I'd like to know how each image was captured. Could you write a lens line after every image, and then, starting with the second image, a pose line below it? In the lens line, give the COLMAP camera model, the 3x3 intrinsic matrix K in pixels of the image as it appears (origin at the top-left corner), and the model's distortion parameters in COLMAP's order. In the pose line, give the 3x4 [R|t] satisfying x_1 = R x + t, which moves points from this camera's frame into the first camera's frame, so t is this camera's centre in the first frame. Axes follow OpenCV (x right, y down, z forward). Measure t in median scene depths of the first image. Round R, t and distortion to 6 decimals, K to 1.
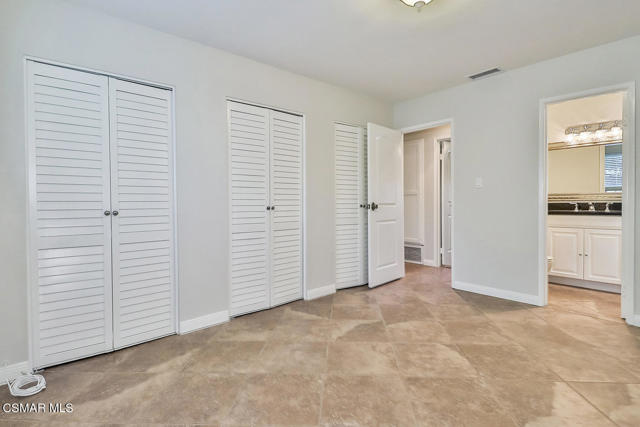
lens RADIAL K [[316.4, 0, 320.0], [0, 316.4, 213.5], [0, 0, 1]] dist [0.001348, -0.000131]
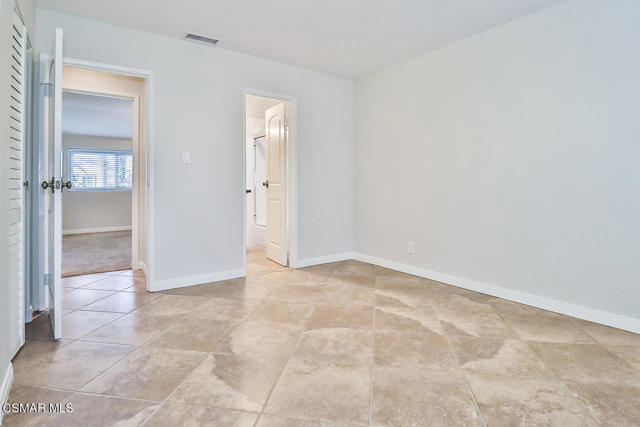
lens RADIAL K [[339.0, 0, 318.2], [0, 339.0, 184.5], [0, 0, 1]] dist [-0.002674, -0.001719]
pose [[0.105840, 0.007888, 0.994352, -0.608612], [0.033611, 0.999369, -0.011505, -0.000666], [-0.993815, 0.034639, 0.105508, 0.862914]]
